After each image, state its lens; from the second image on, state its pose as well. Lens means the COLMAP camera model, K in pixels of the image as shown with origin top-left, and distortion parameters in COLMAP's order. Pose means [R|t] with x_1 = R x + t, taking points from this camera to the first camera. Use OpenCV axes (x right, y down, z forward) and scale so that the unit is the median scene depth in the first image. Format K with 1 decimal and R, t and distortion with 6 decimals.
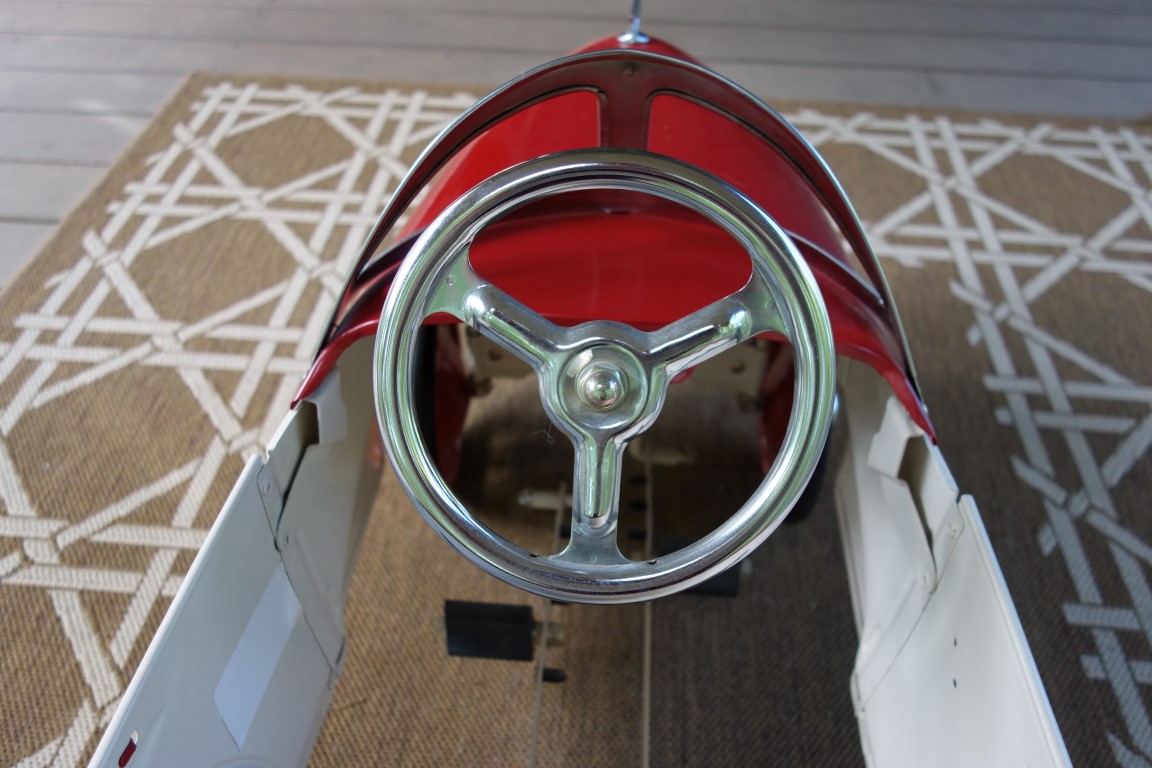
lens RADIAL K [[905.5, 0, 573.3], [0, 905.5, 386.4], [0, 0, 1]] dist [0.007954, -0.011572]
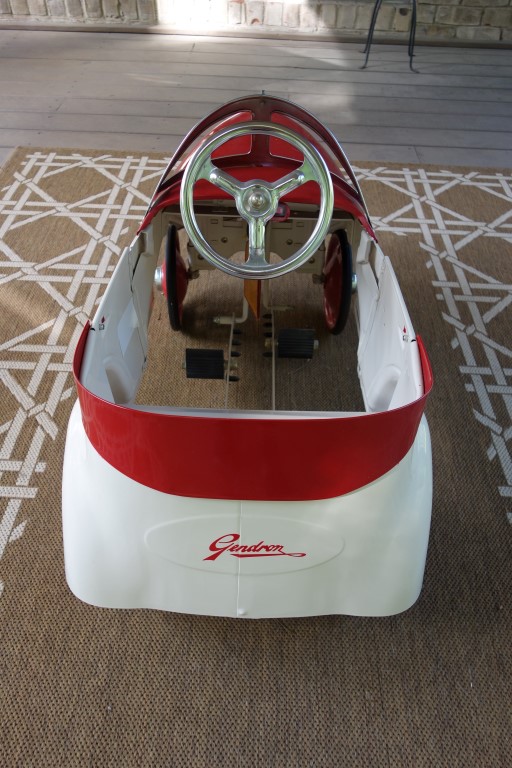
lens RADIAL K [[603.7, 0, 252.3], [0, 603.7, 382.8], [0, 0, 1]] dist [0.007954, -0.011572]
pose [[0.998397, -0.019425, 0.053170, -0.034384], [0.019747, 0.999790, -0.005530, 0.205727], [-0.053051, 0.006571, 0.998570, -0.334986]]
